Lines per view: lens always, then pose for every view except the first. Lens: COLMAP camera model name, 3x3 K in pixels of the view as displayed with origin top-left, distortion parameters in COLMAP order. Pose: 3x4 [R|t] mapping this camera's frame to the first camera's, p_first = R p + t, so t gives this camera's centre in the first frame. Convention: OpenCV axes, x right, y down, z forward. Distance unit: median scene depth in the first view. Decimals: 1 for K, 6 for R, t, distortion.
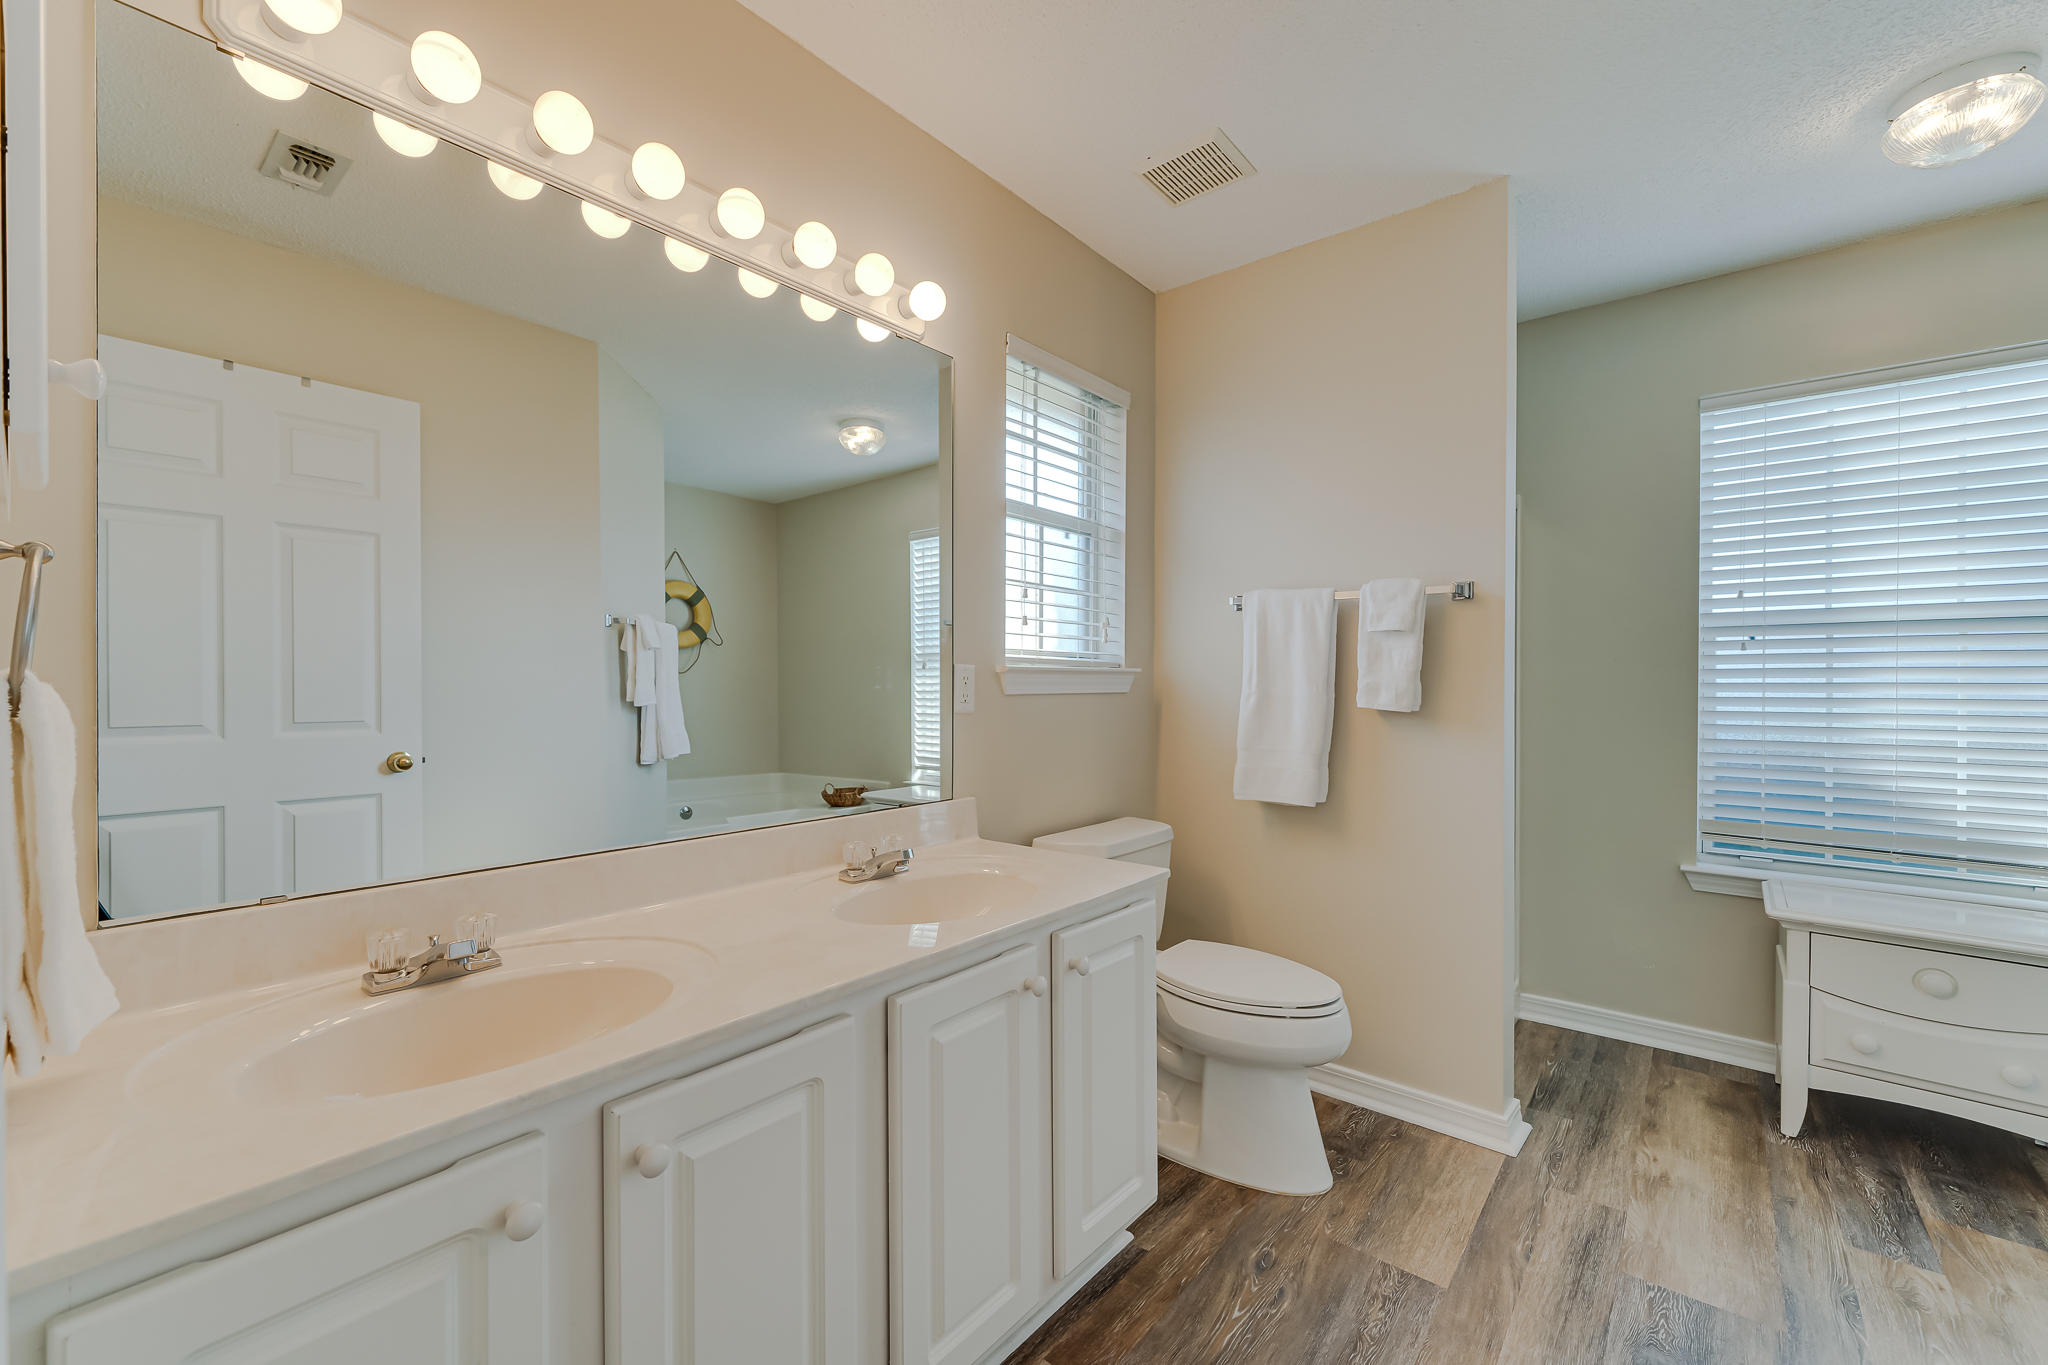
lens RADIAL K [[827.5, 0, 1024.1], [0, 827.5, 687.6], [0, 0, 1]] dist [-0.000249, 0.000024]
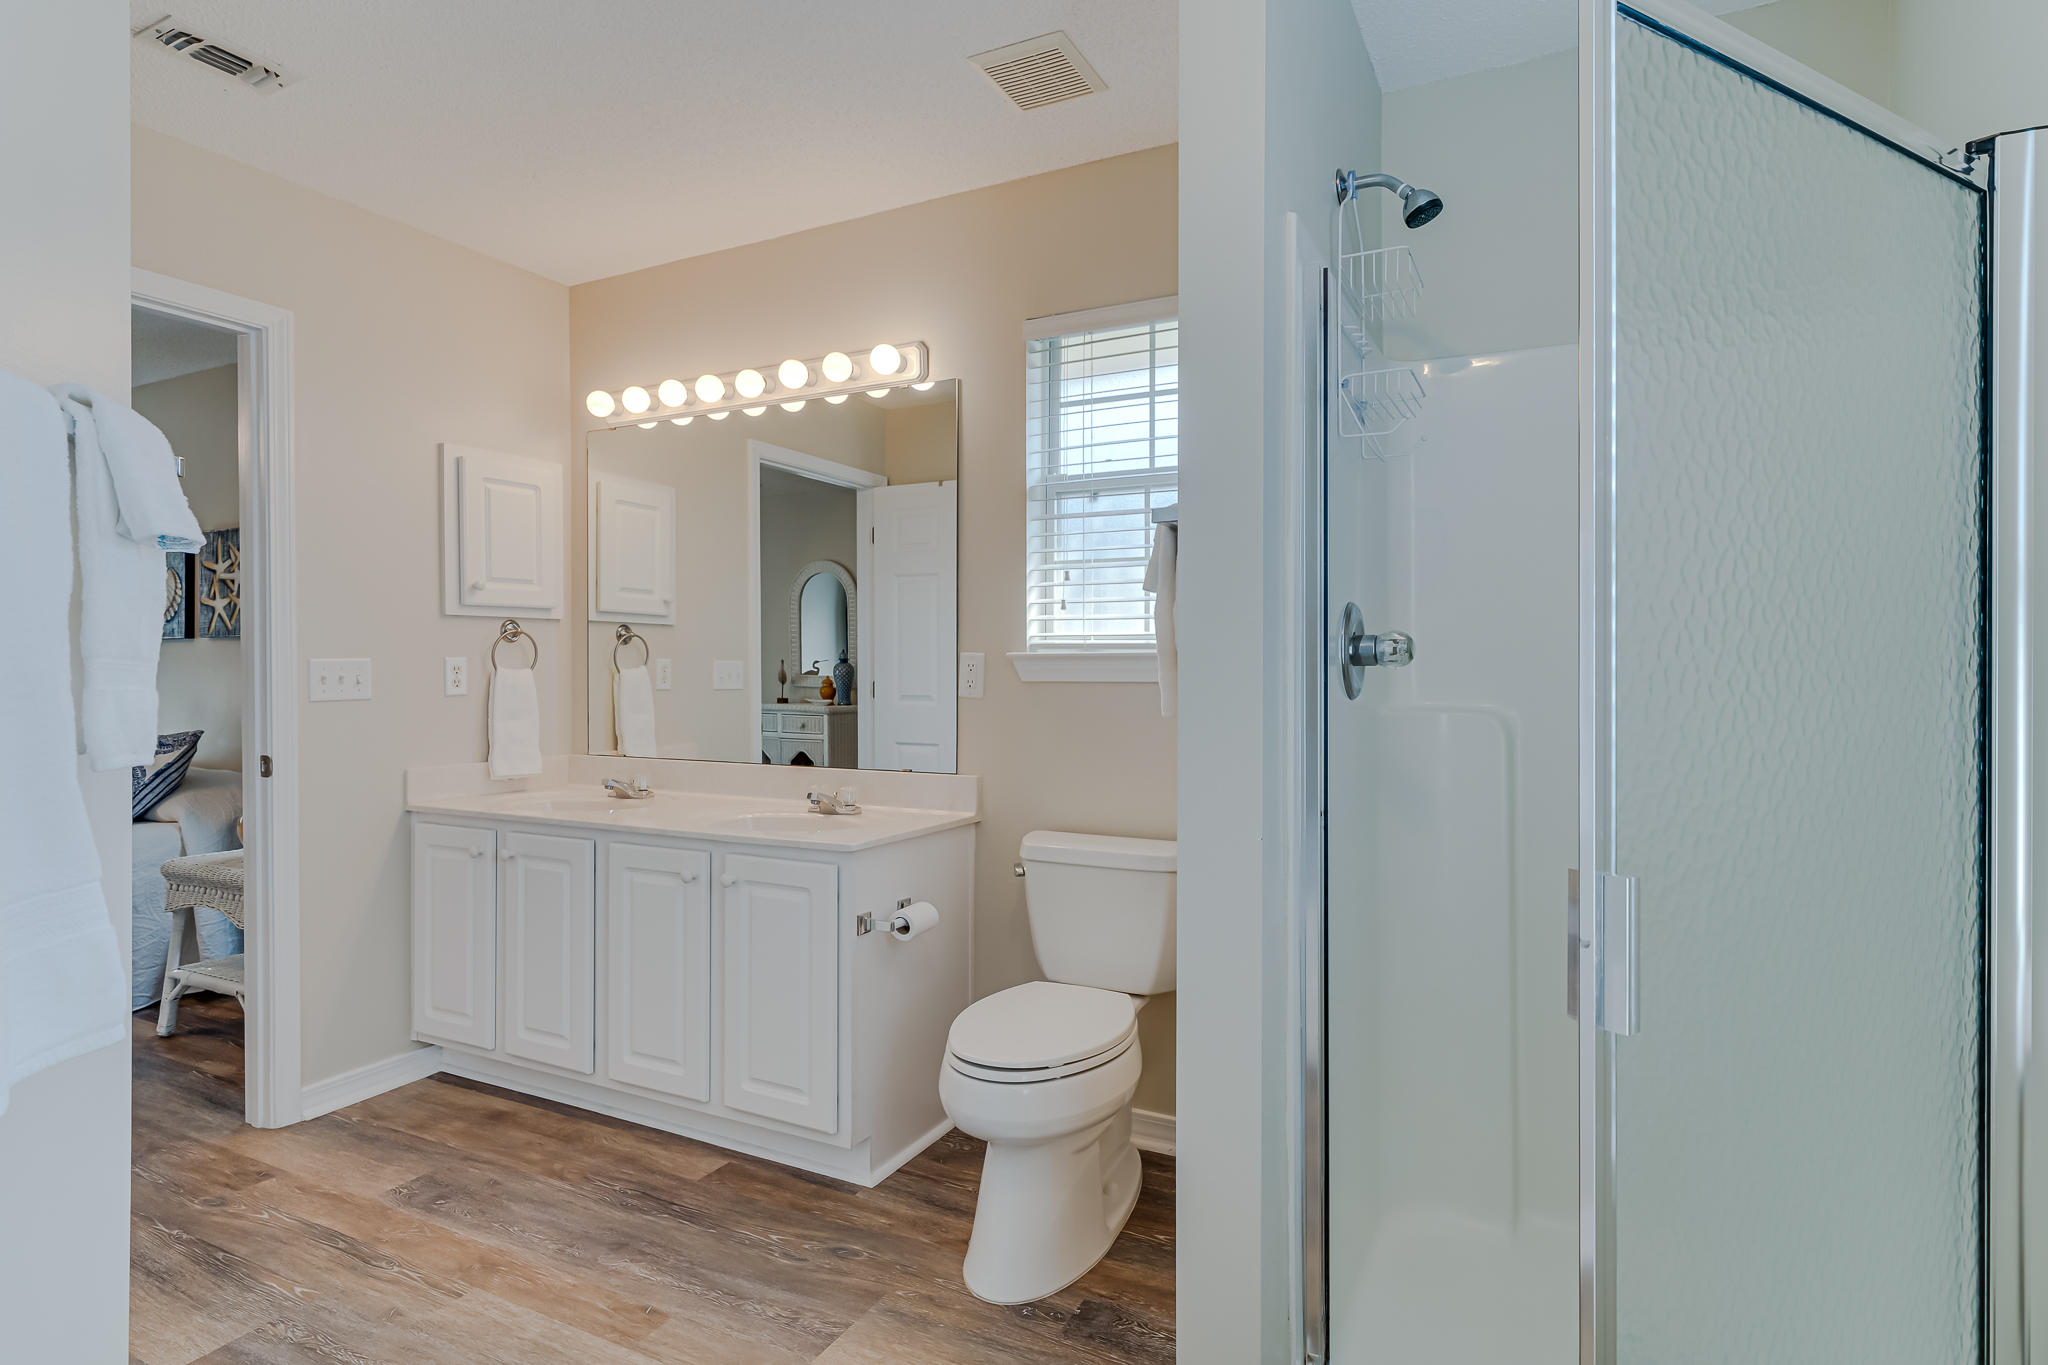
lens RADIAL K [[1010.3, 0, 1004.4], [0, 1010.3, 680.4], [0, 0, 1]] dist [0.002174, 0.000290]
pose [[0.234775, 0.006755, -0.972026, 0.819731], [-0.004320, 0.999973, 0.005906, -0.000373], [0.972040, 0.002813, 0.234797, 0.487837]]
